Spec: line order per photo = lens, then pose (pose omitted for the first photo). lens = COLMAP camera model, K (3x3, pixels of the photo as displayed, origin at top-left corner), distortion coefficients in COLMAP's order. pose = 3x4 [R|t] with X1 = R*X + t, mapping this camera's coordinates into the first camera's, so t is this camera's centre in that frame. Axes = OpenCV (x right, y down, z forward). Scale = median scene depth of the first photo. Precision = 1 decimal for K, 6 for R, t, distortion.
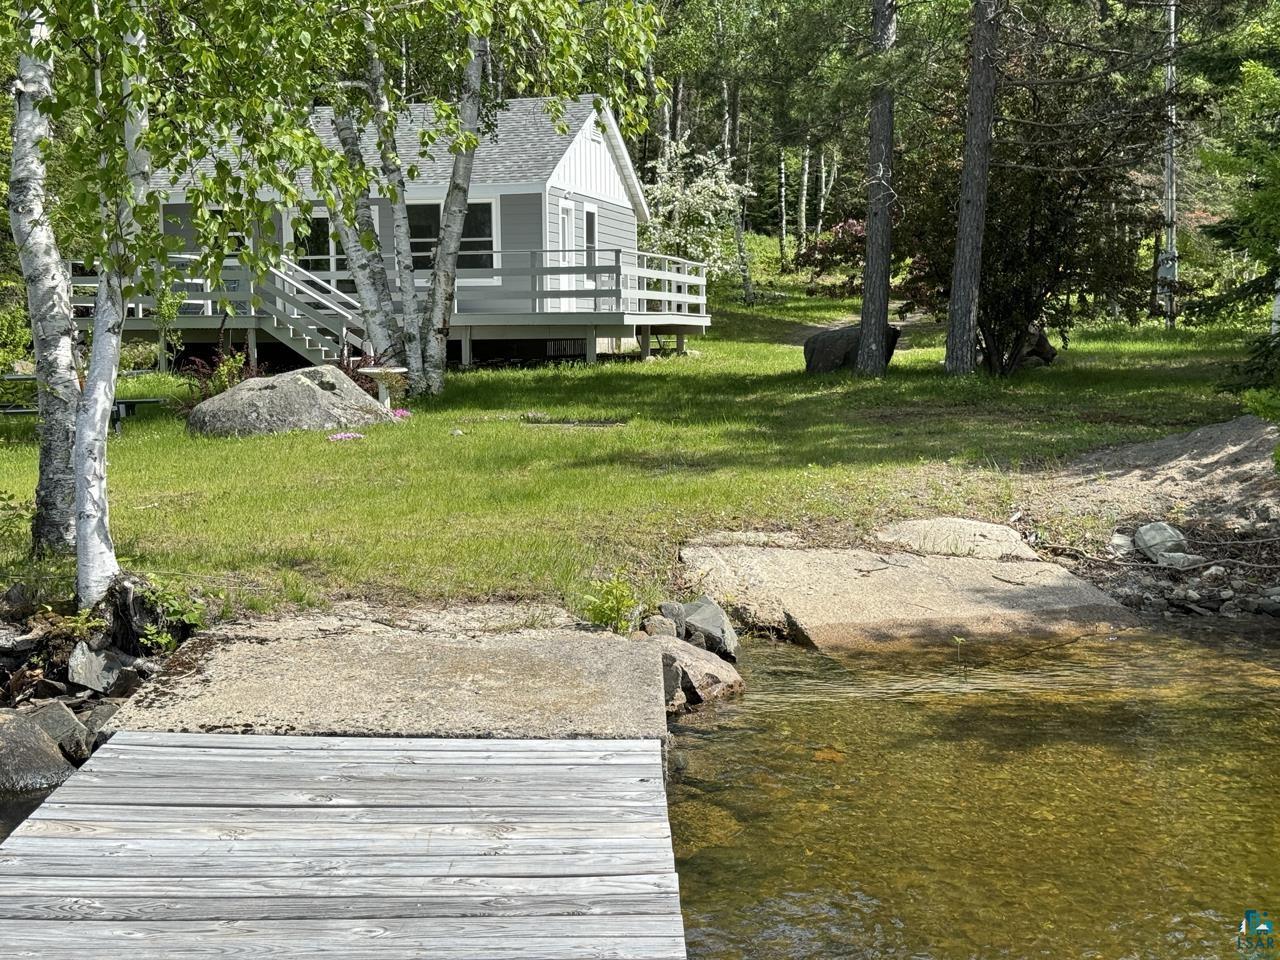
lens RADIAL K [[1783.4, 0, 640.0], [0, 1783.4, 480.0], [0, 0, 1]] dist [0.166964, -0.042556]
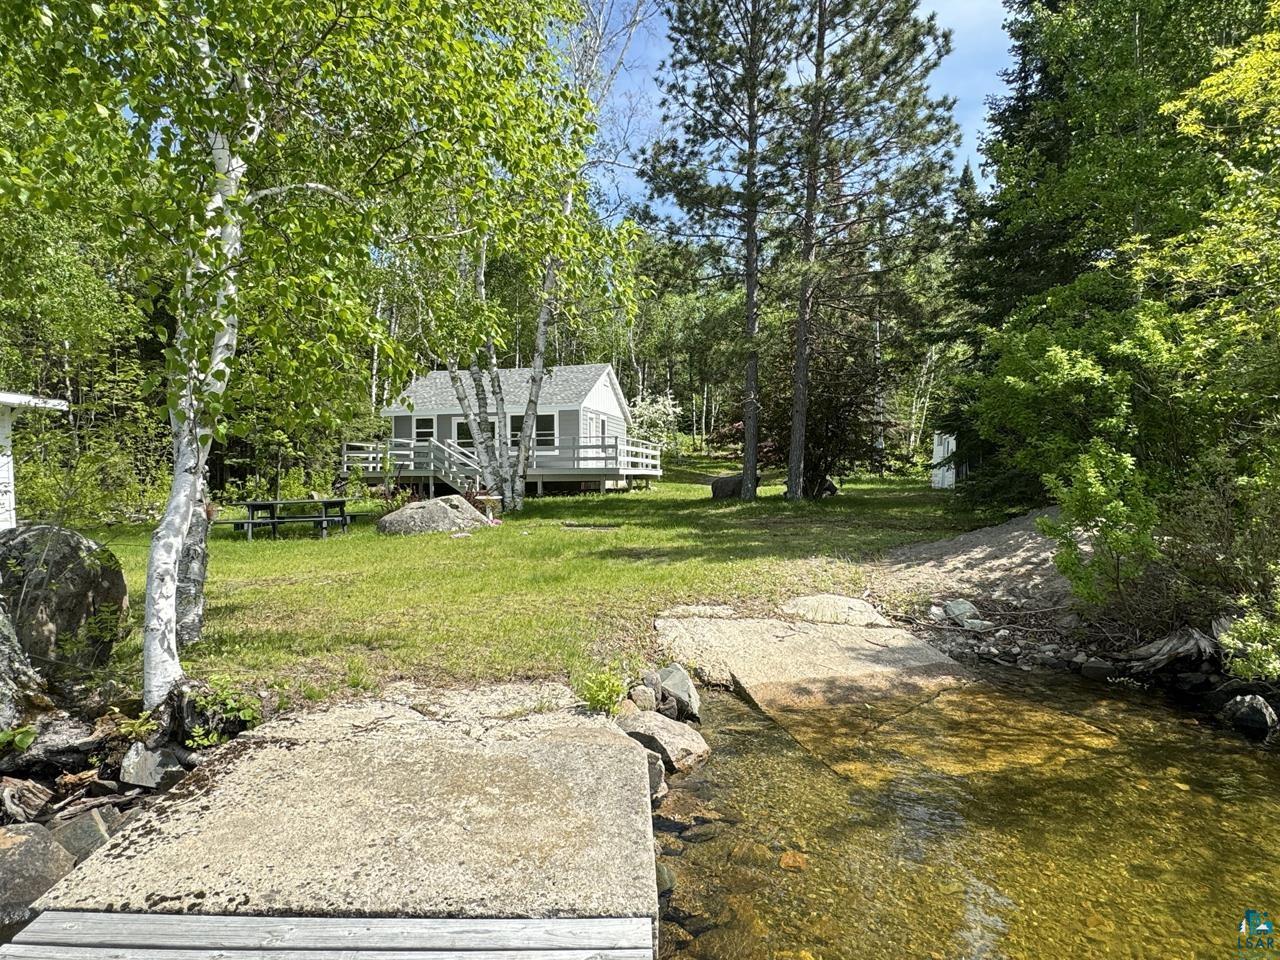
lens RADIAL K [[783.1, 0, 640.0], [0, 783.1, 480.0], [0, 0, 1]] dist [0.000744, 0.000055]
pose [[0.999864, 0.002929, 0.016225, -0.000525], [-0.001598, 0.996675, -0.081465, -0.020106], [-0.016410, 0.081428, 0.996544, 0.278234]]
